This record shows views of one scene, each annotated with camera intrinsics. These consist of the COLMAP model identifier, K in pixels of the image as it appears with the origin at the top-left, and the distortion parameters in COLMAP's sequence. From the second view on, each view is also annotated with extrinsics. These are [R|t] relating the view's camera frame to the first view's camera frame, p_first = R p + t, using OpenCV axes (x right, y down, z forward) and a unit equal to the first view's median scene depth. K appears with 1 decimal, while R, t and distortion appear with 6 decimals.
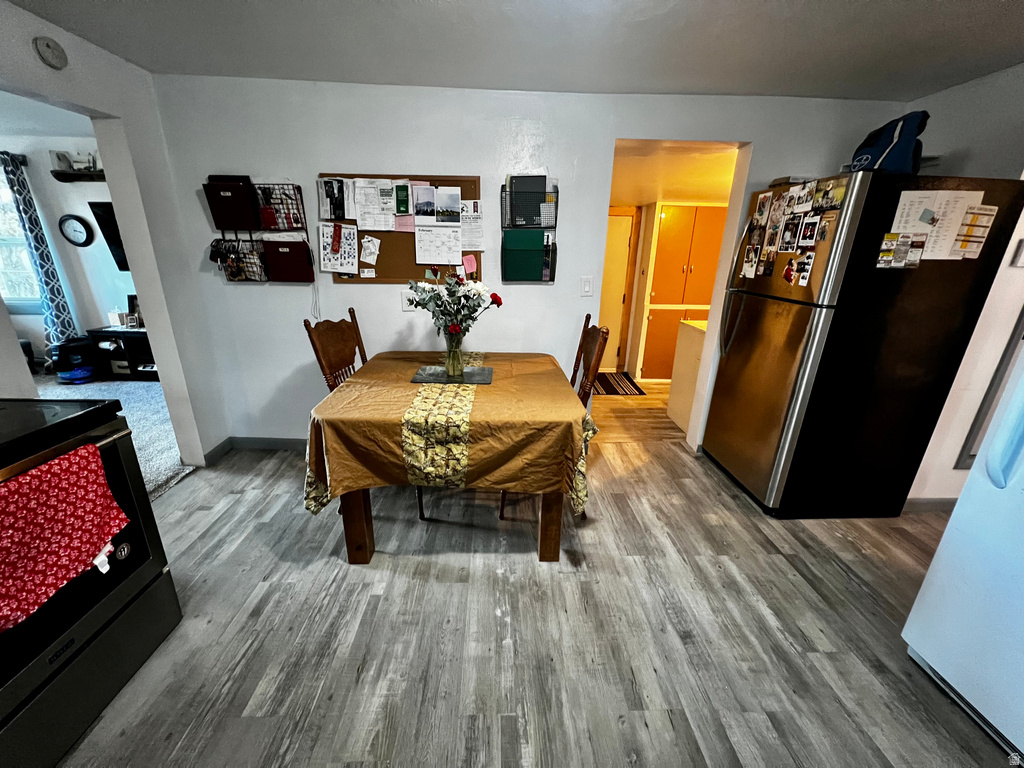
lens RADIAL K [[409.3, 0, 510.4], [0, 409.3, 387.3], [0, 0, 1]] dist [-0.001612, -0.000324]
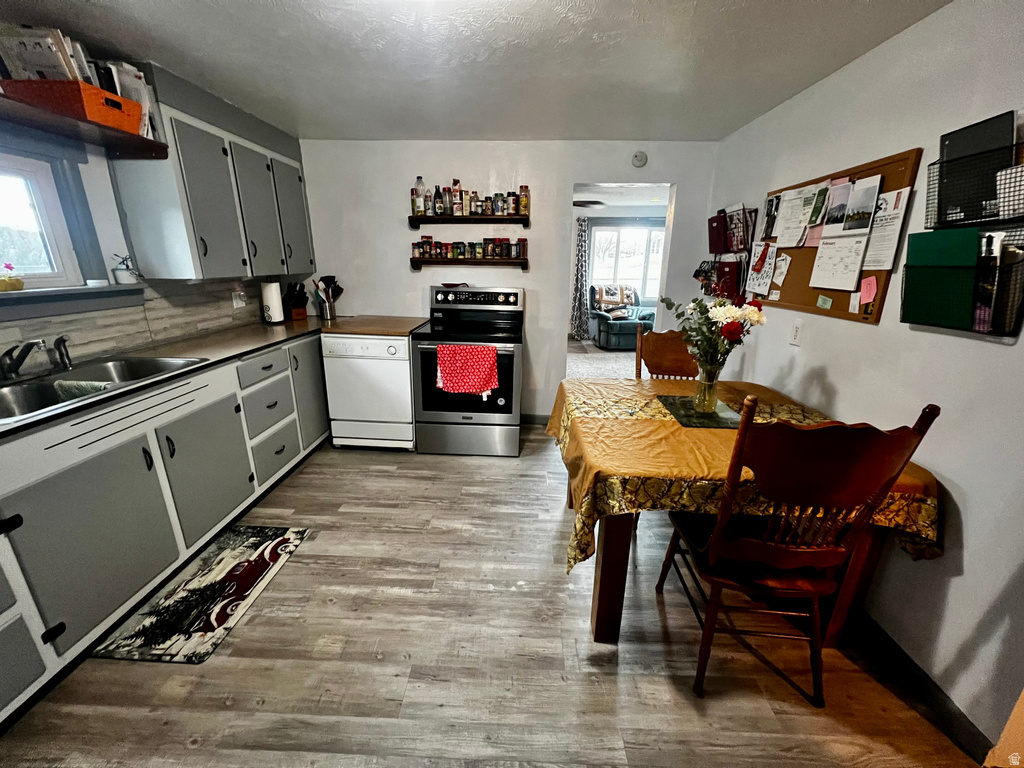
lens RADIAL K [[409.3, 0, 513.2], [0, 409.3, 385.8], [0, 0, 1]] dist [-0.001612, -0.000324]
pose [[-0.060198, 0.268462, -0.961407, 0.645435], [-0.332763, 0.902661, 0.272894, -0.167665], [0.941087, 0.336348, 0.034996, 0.542578]]
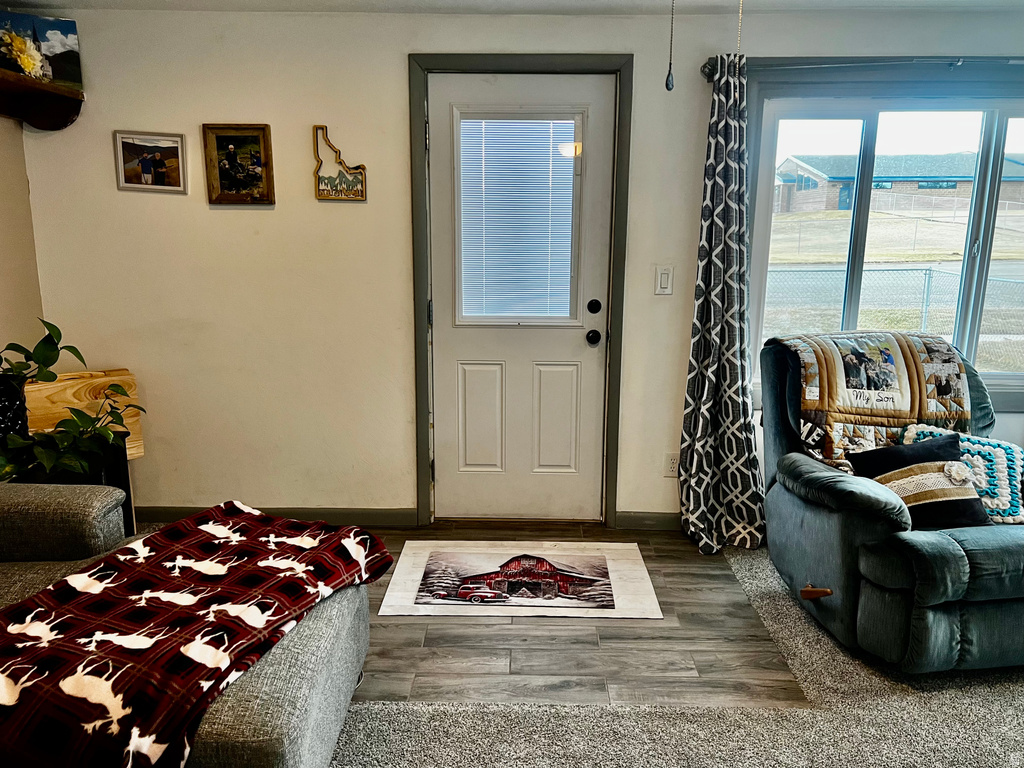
lens RADIAL K [[768.0, 0, 518.3], [0, 768.0, 384.9], [0, 0, 1]] dist [0.046090, -0.041884]
pose [[-0.034202, 0.178157, -0.983408, -1.126672], [-0.331944, 0.926098, 0.179319, -0.222023], [0.942679, 0.332569, 0.027463, 0.517978]]
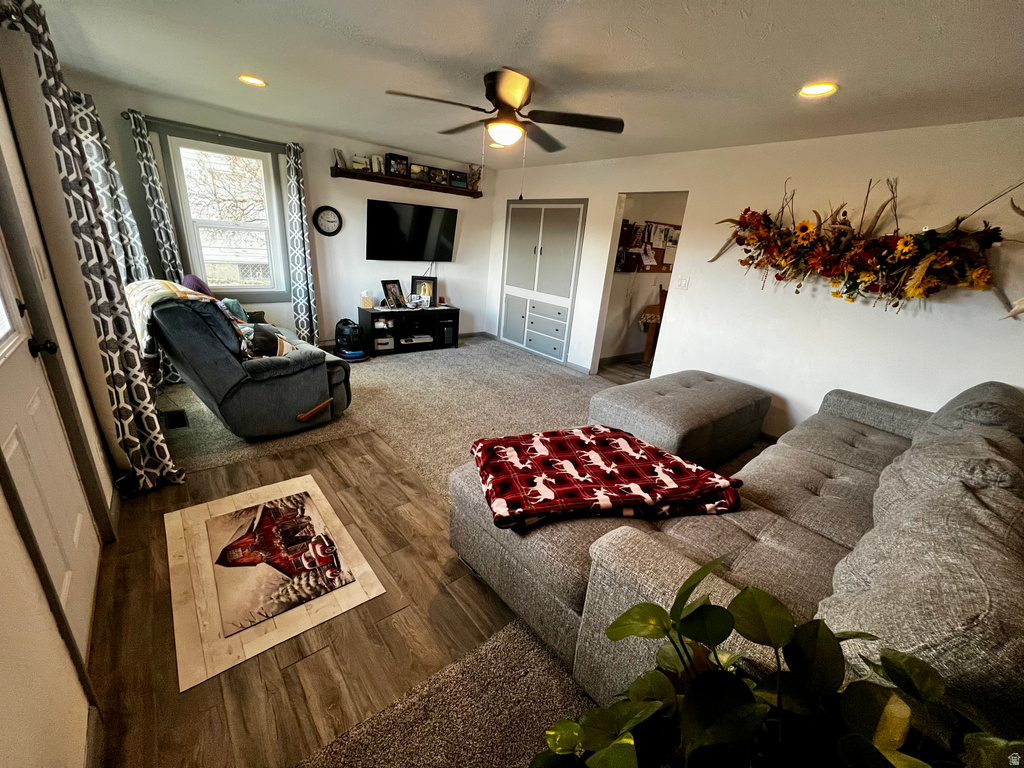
lens RADIAL K [[409.3, 0, 510.6], [0, 409.3, 384.1], [0, 0, 1]] dist [-0.001612, -0.000324]
pose [[0.780809, -0.172061, 0.600609, -2.449829], [0.142256, 0.985041, 0.097254, 0.004930], [-0.608358, 0.009503, 0.793606, -0.247300]]
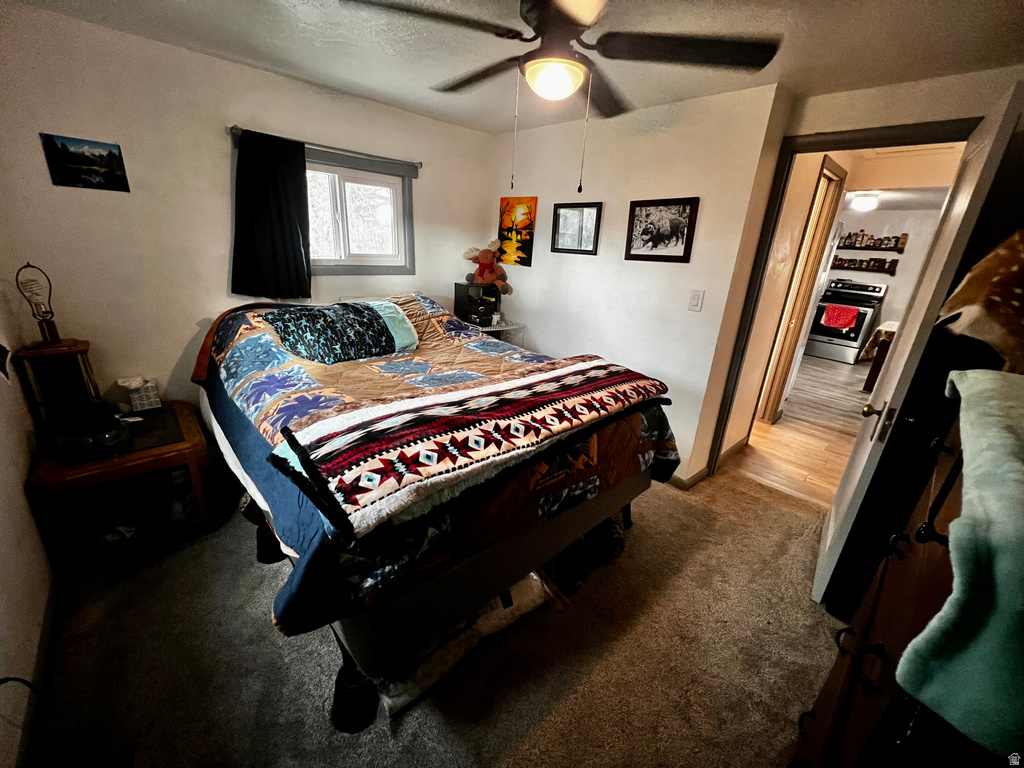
lens RADIAL K [[409.3, 0, 512.3], [0, 409.3, 385.4], [0, 0, 1]] dist [-0.001612, -0.000324]
pose [[-0.747596, 0.166911, -0.642839, 2.891289], [-0.278075, 0.800319, 0.531190, -0.311270], [0.603138, 0.575873, -0.551901, 0.888347]]
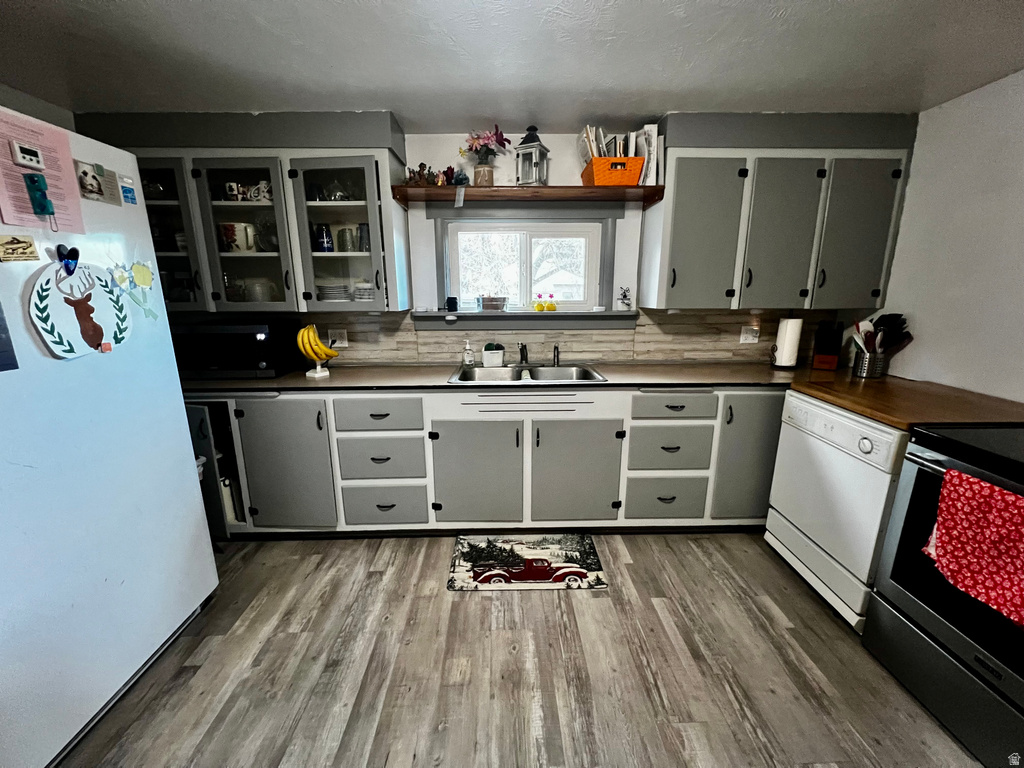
lens RADIAL K [[409.3, 0, 511.8], [0, 409.3, 385.9], [0, 0, 1]] dist [-0.001612, -0.000324]
pose [[-0.999727, -0.023139, 0.003159, 0.064791], [-0.018069, 0.852090, 0.523084, -0.239652], [-0.014795, 0.522884, -0.852275, 0.745044]]
